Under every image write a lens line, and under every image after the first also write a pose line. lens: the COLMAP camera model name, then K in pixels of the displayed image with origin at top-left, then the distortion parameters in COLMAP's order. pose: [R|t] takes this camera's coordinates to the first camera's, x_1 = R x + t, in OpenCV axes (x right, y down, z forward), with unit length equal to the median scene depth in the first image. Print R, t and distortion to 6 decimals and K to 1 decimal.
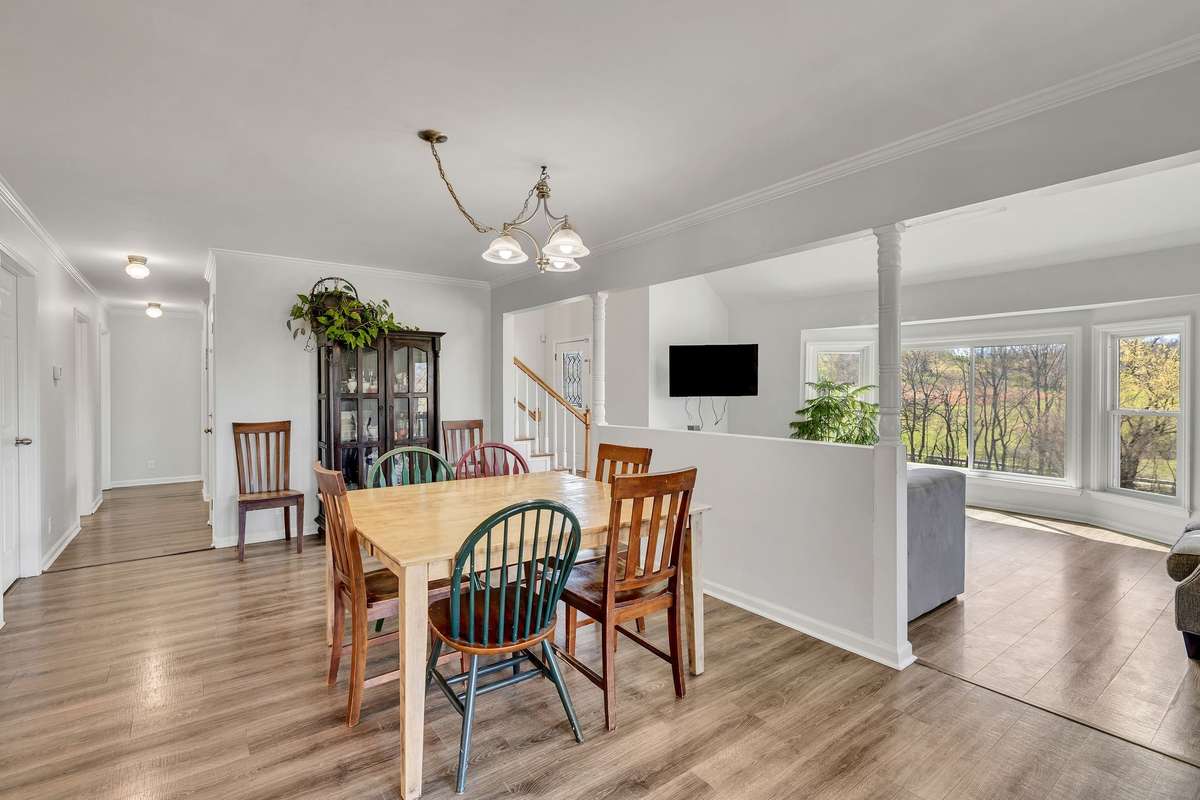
lens RADIAL K [[538.0, 0, 600.0], [0, 538.0, 400.0], [0, 0, 1]] dist [-0.003218, -0.000167]
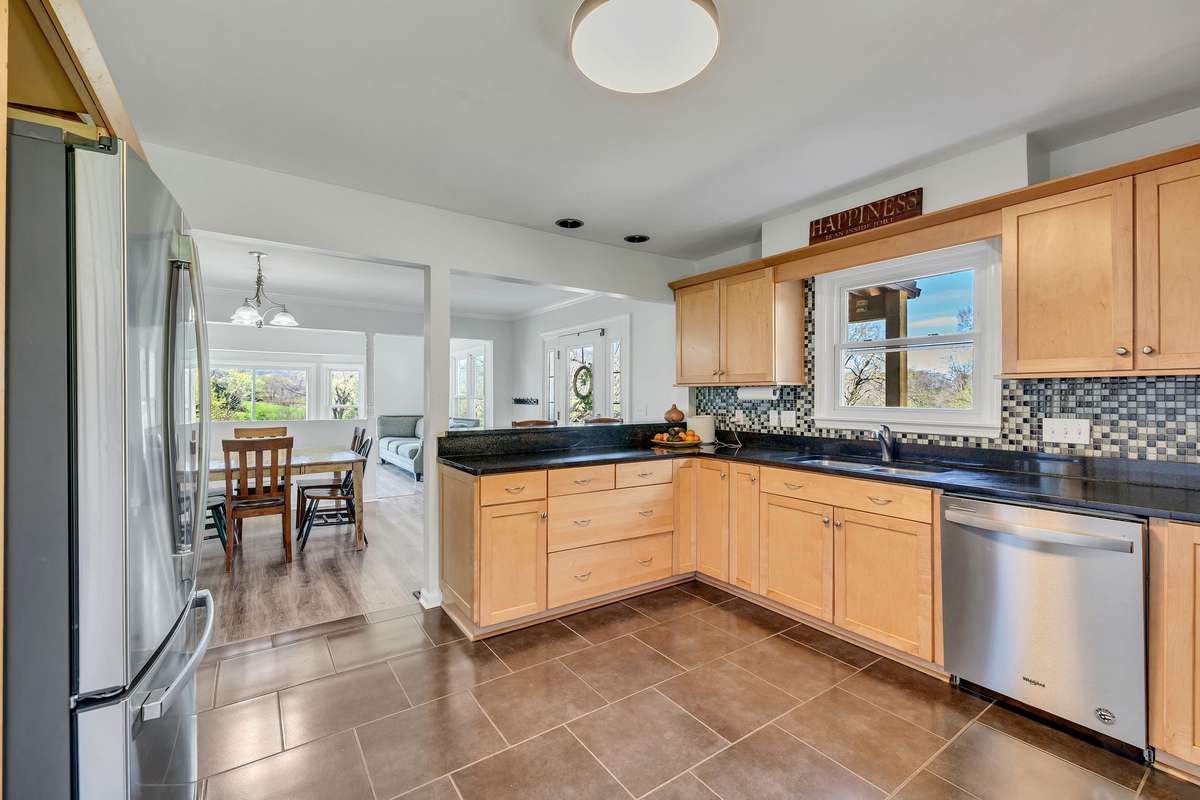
lens RADIAL K [[538.0, 0, 600.0], [0, 538.0, 400.0], [0, 0, 1]] dist [-0.003218, -0.000167]
pose [[0.056392, -0.005273, 0.998395, -0.962321], [0.017536, 0.999837, 0.004290, 0.003321], [-0.998255, 0.017266, 0.056475, -0.114700]]
